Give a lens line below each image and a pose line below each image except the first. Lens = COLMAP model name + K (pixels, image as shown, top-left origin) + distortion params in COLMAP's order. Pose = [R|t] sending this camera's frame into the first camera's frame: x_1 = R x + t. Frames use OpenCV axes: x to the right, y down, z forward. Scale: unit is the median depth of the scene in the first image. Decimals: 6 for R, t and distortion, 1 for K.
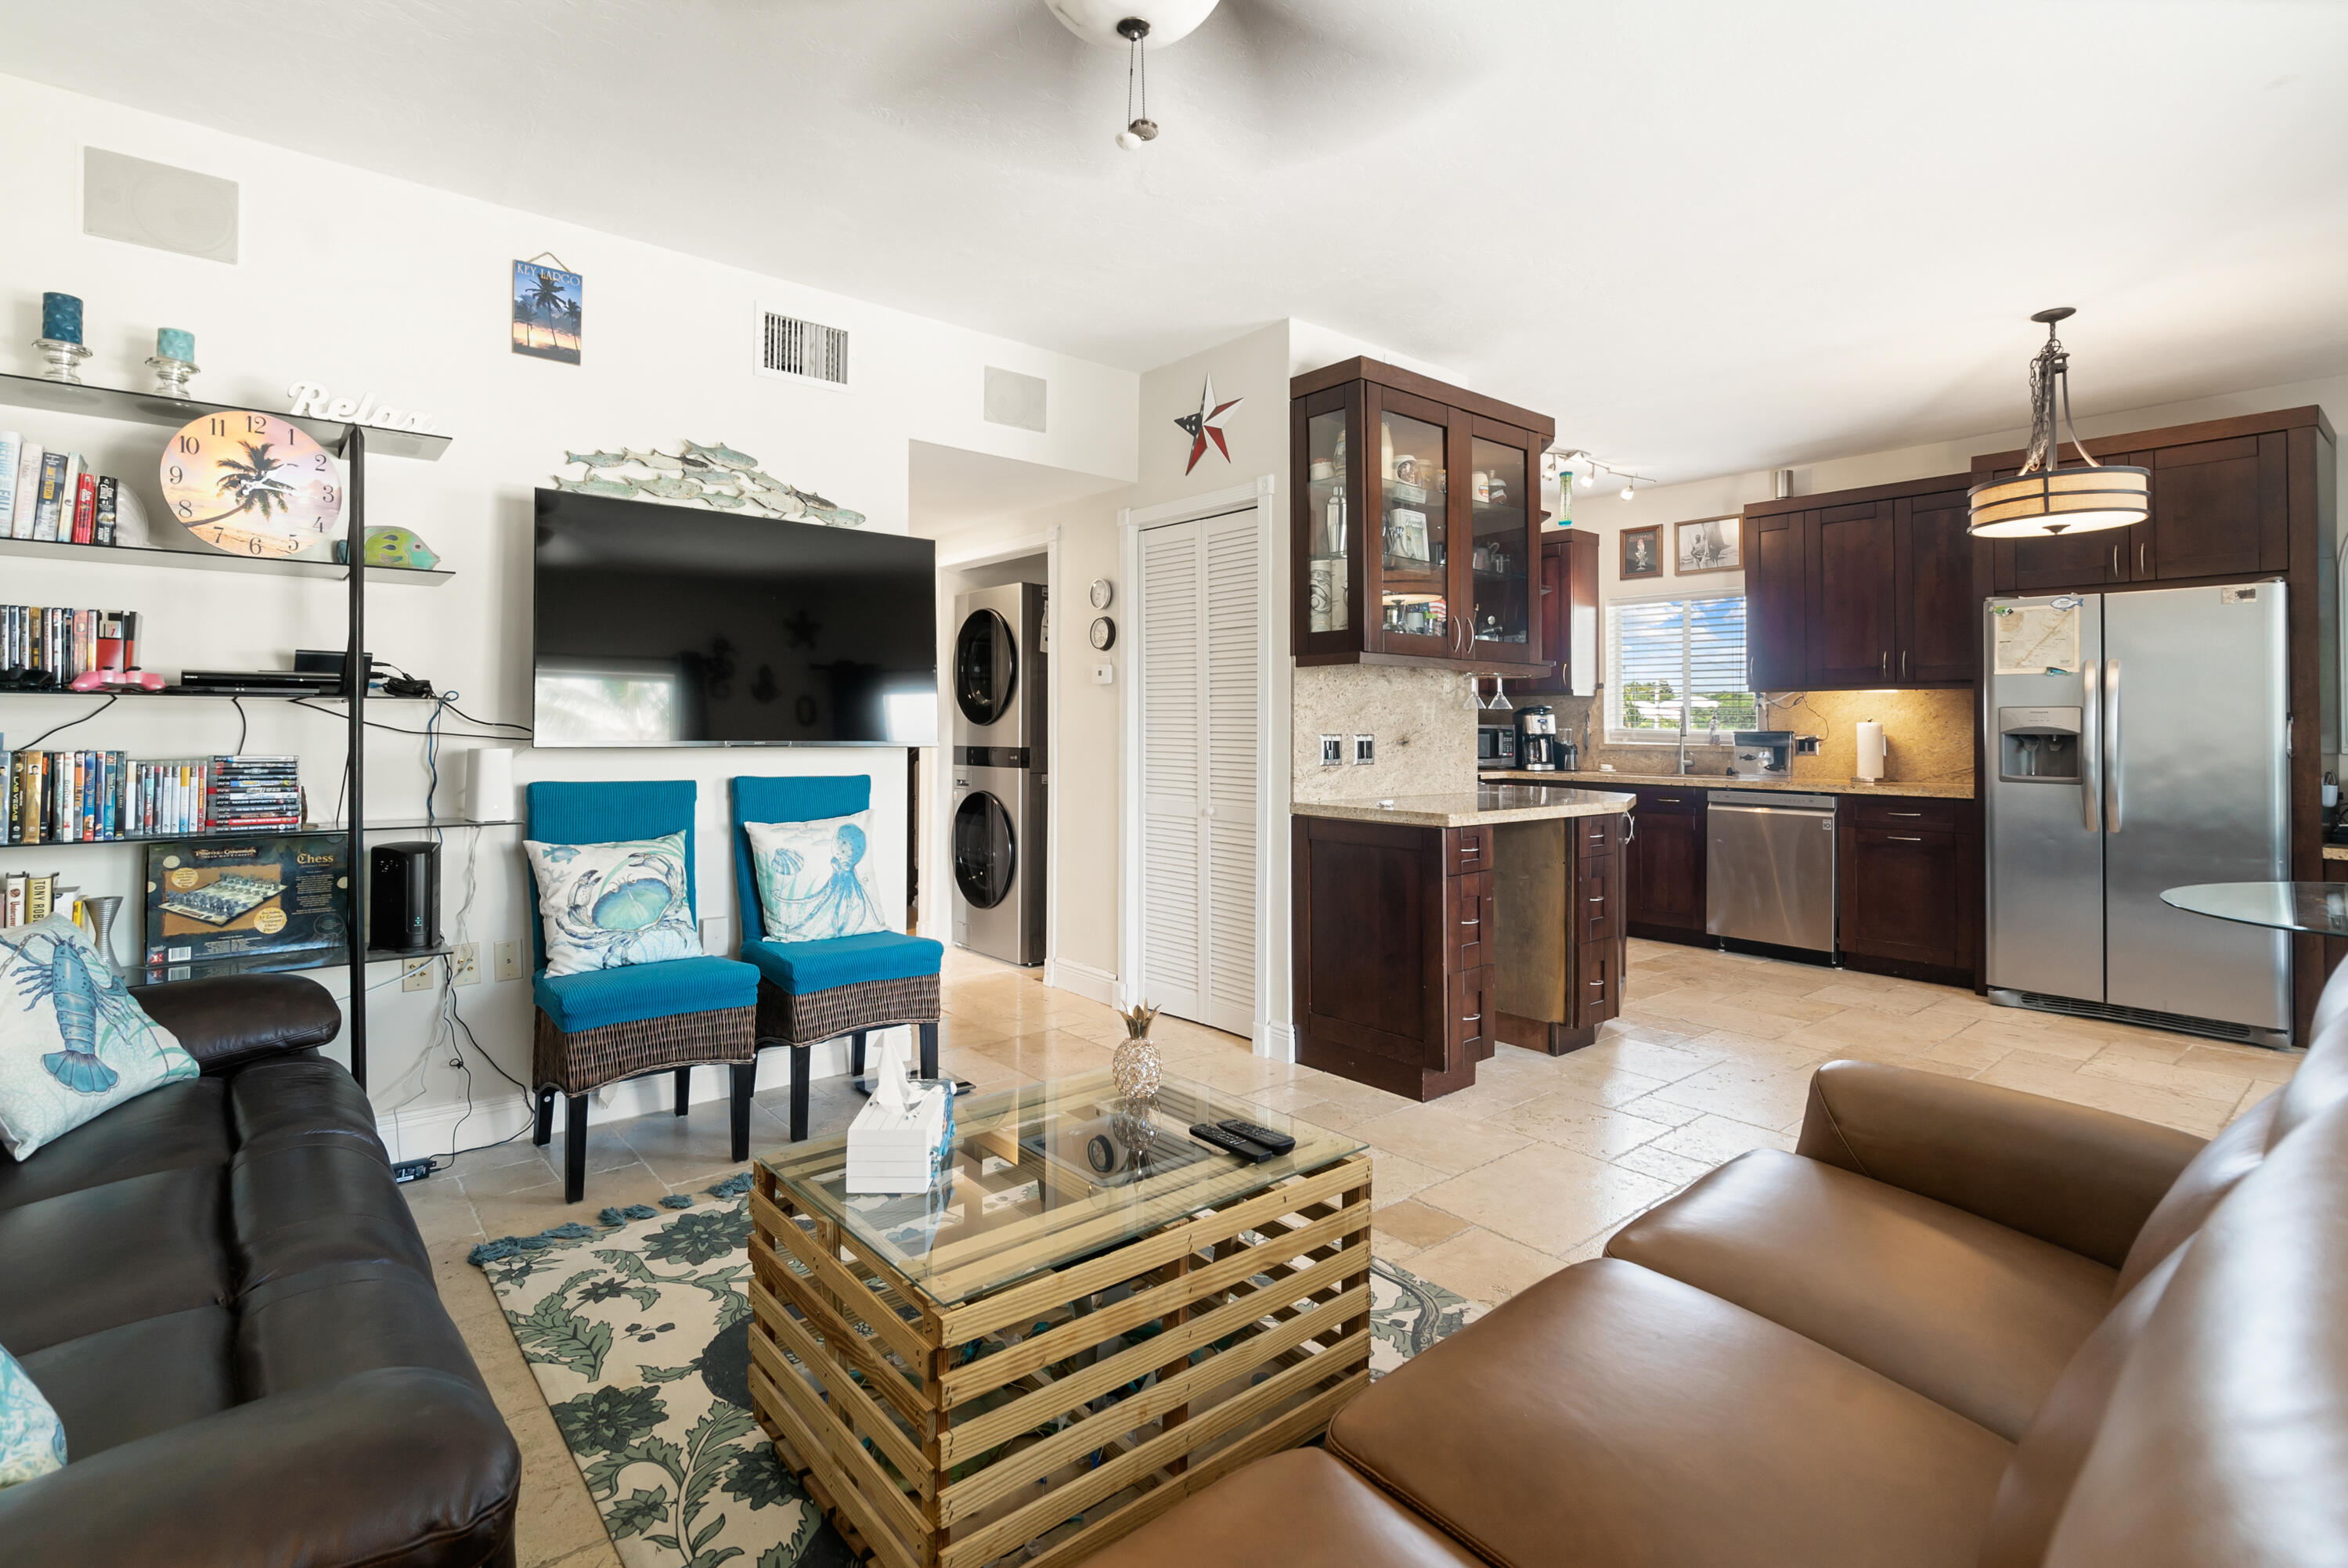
lens RADIAL K [[1092.1, 0, 1166.1], [0, 1092.1, 718.8], [0, 0, 1]] dist [0.000886, 0.000027]
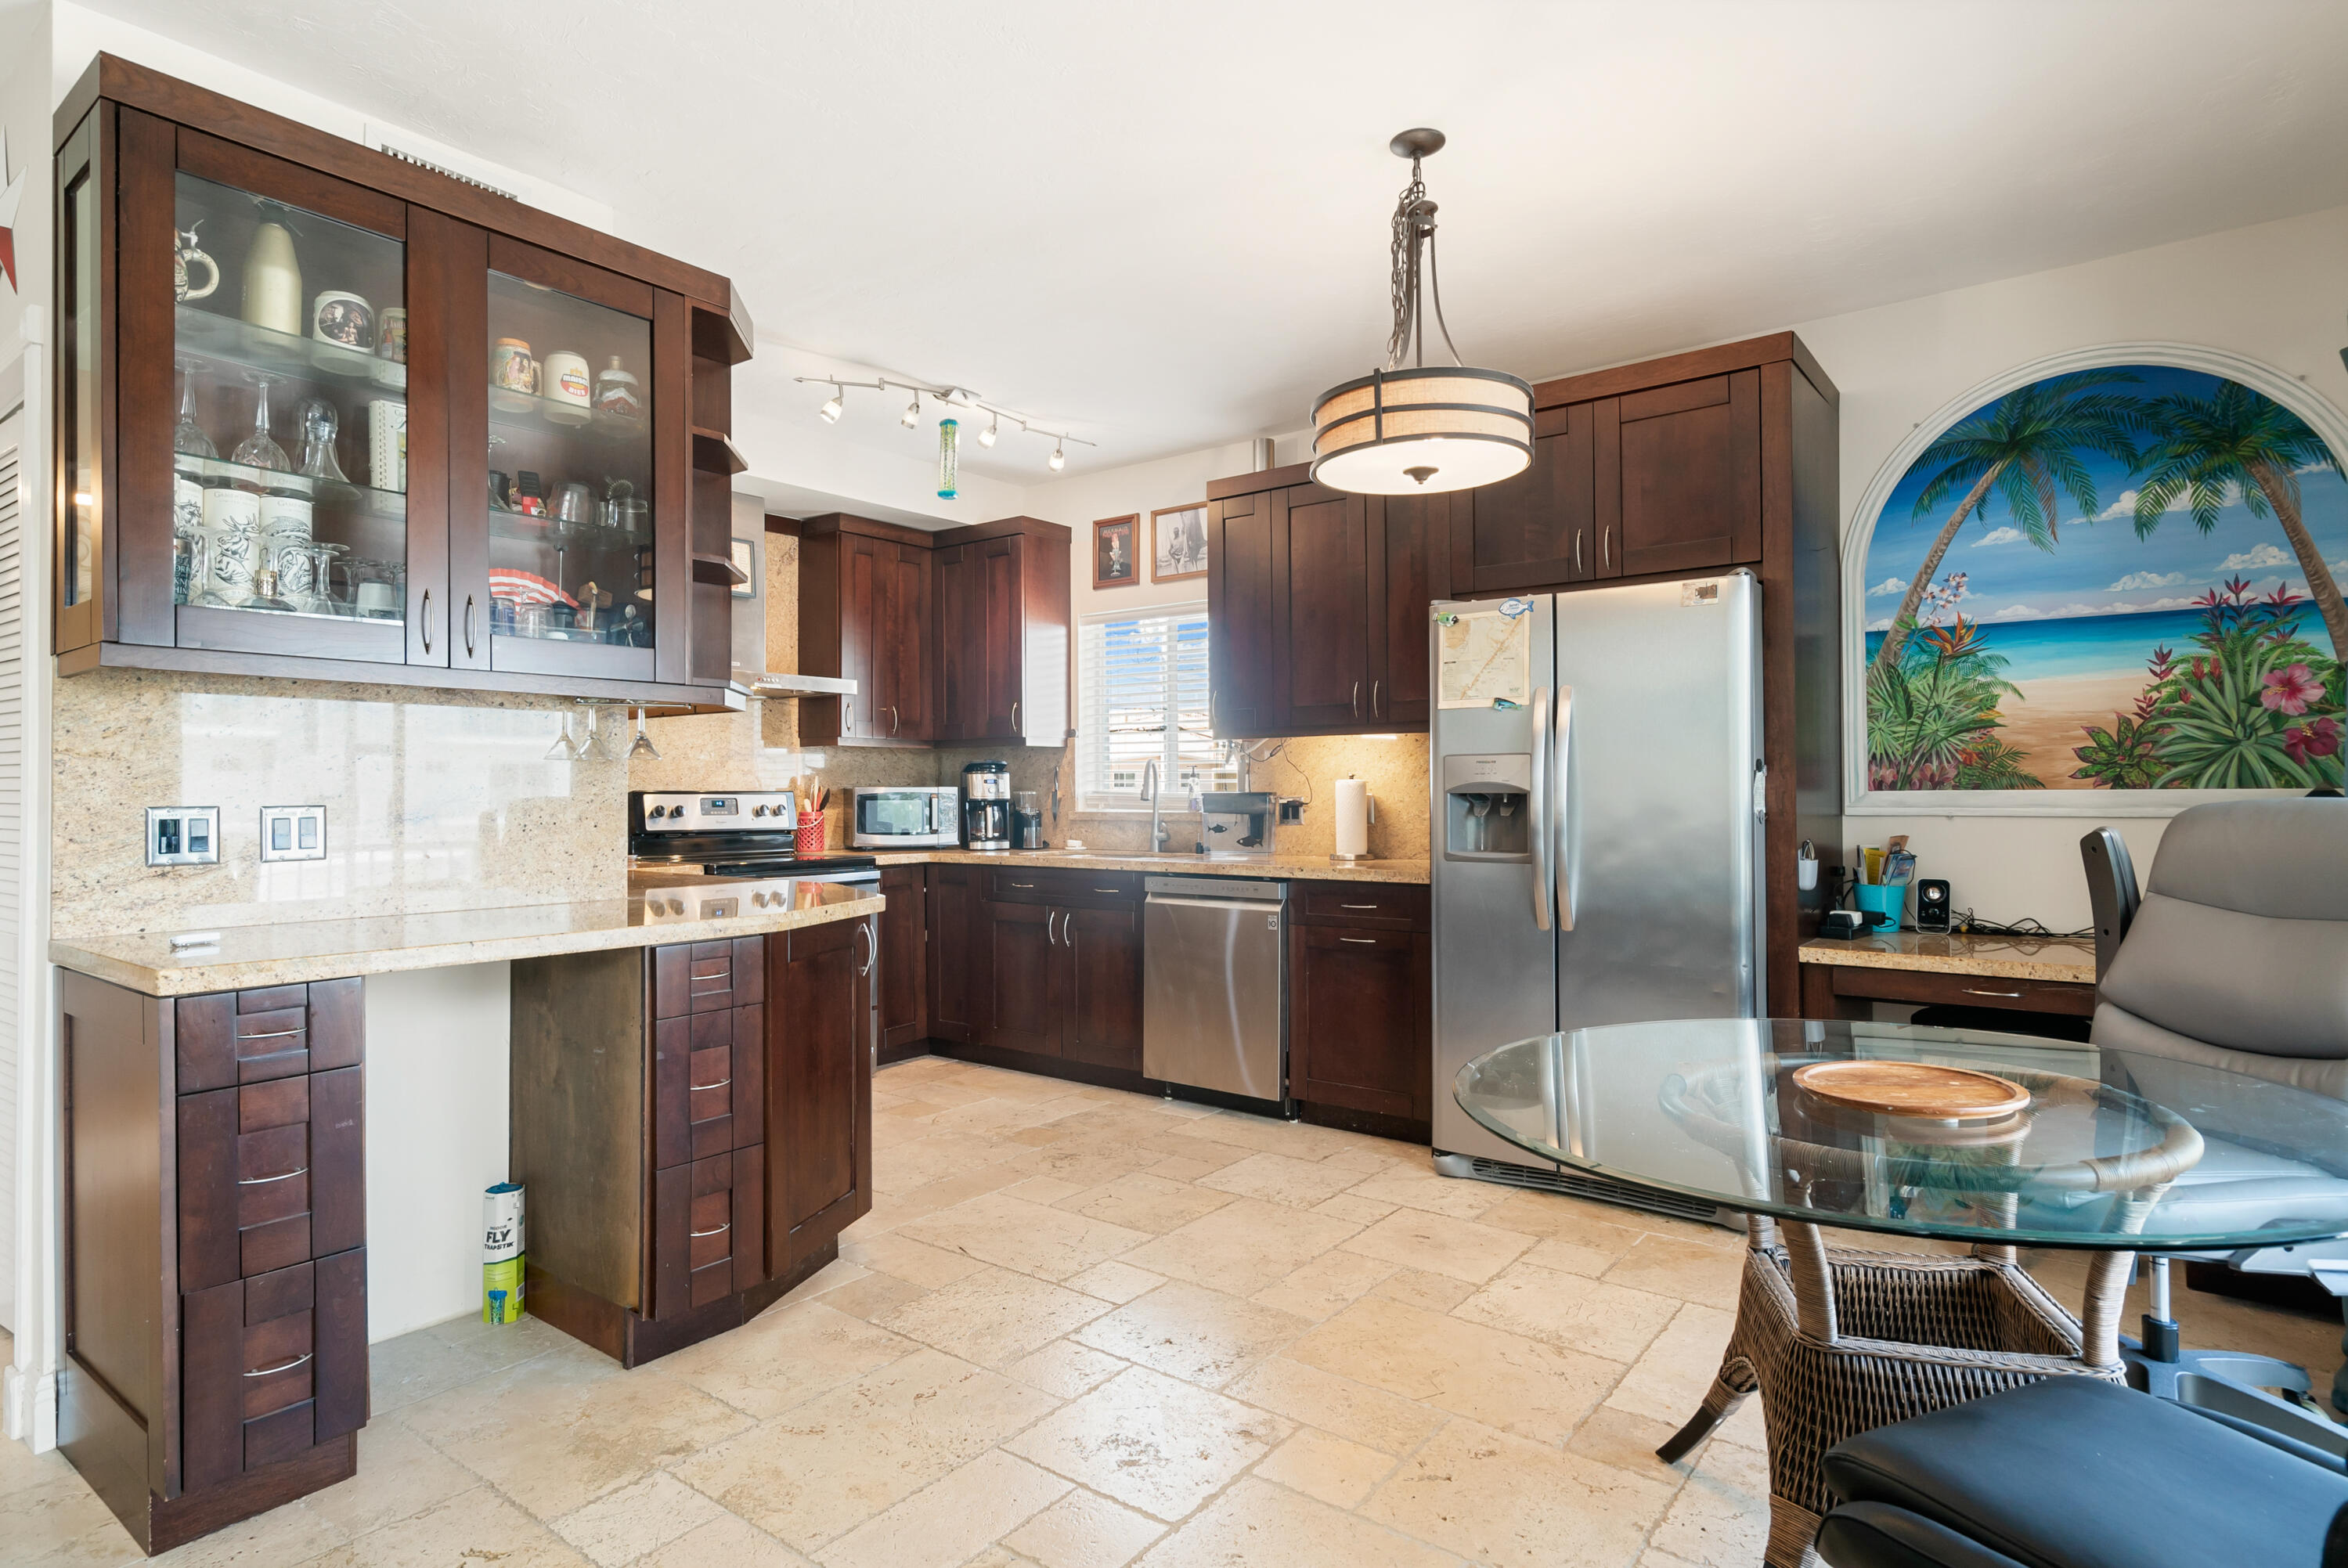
lens RADIAL K [[1234.8, 0, 1174.0], [0, 1234.8, 784.0], [0, 0, 1]] dist [0.002389, 0.001476]
pose [[0.974289, -0.007923, 0.225163, 0.360813], [0.007919, 0.999968, 0.000919, 0.005241], [-0.225164, 0.000888, 0.974321, 0.228251]]
